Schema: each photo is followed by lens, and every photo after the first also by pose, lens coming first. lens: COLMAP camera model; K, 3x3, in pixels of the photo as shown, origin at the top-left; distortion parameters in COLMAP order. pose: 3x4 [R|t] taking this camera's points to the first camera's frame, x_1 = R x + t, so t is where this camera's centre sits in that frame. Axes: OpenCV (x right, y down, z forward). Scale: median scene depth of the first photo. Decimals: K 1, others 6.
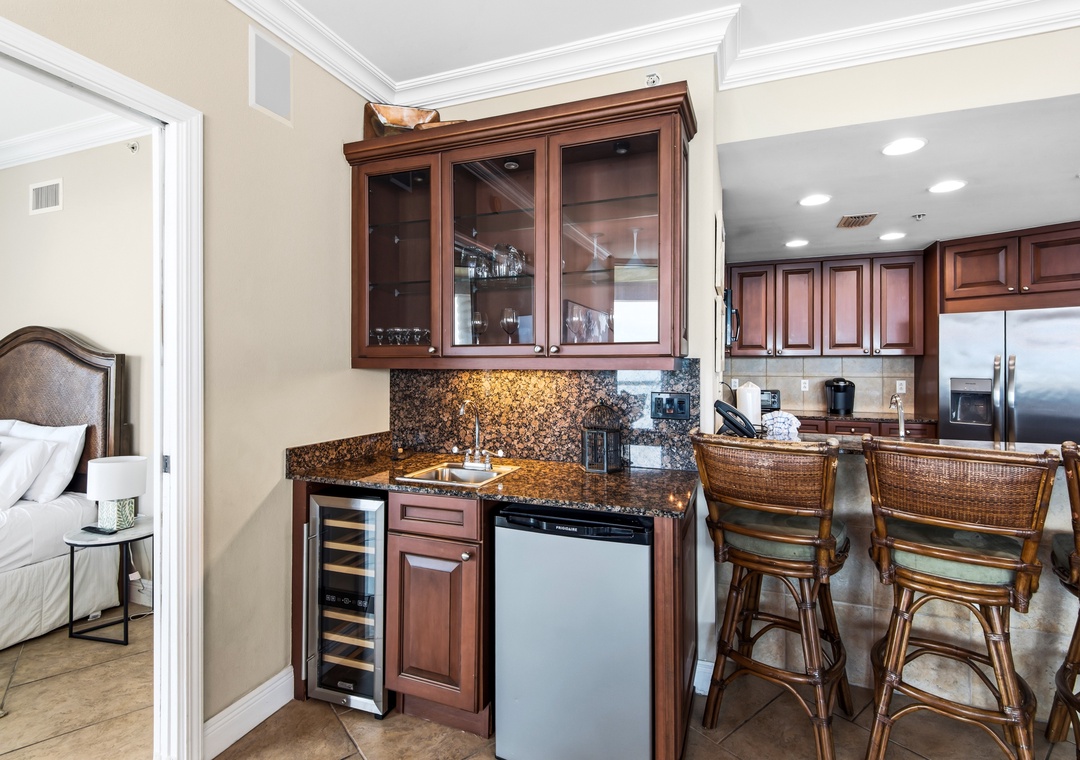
lens RADIAL K [[523.9, 0, 554.3], [0, 523.9, 373.2], [0, 0, 1]] dist [0.029695, -0.027927]
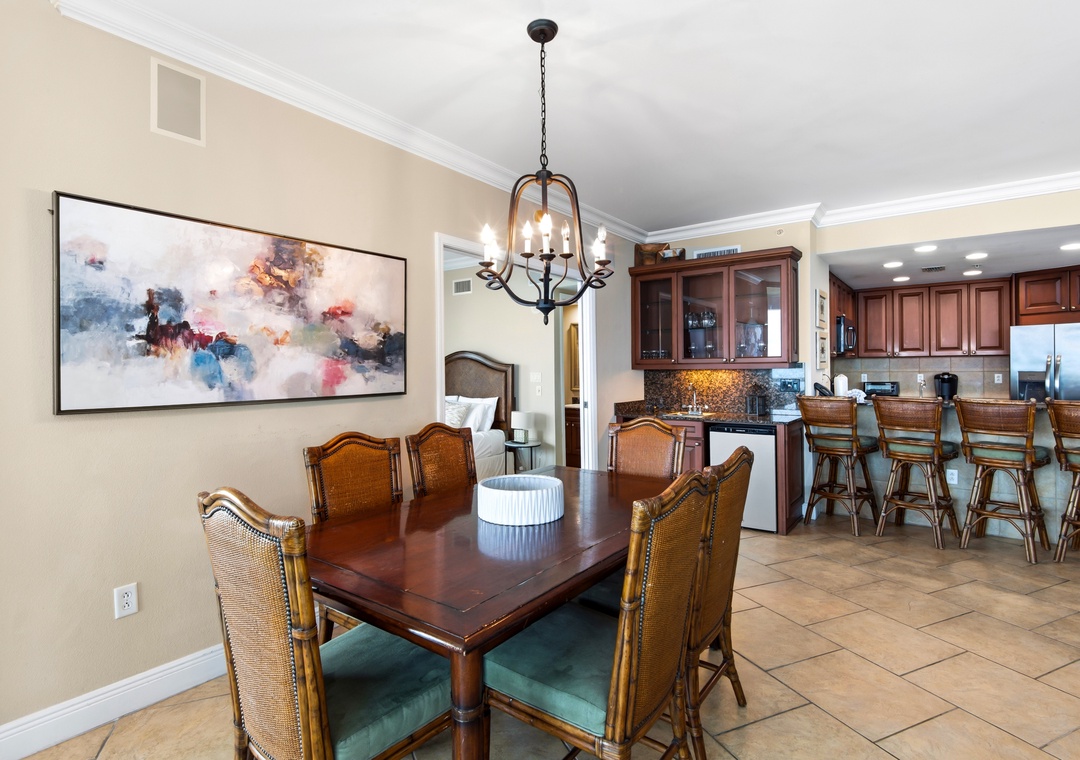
lens RADIAL K [[523.9, 0, 554.3], [0, 523.9, 373.2], [0, 0, 1]] dist [0.029695, -0.027927]
pose [[0.960100, -0.010134, -0.279472, -0.063535], [0.010092, 0.999948, -0.001590, 0.004655], [0.279473, -0.001294, 0.960153, -0.840883]]
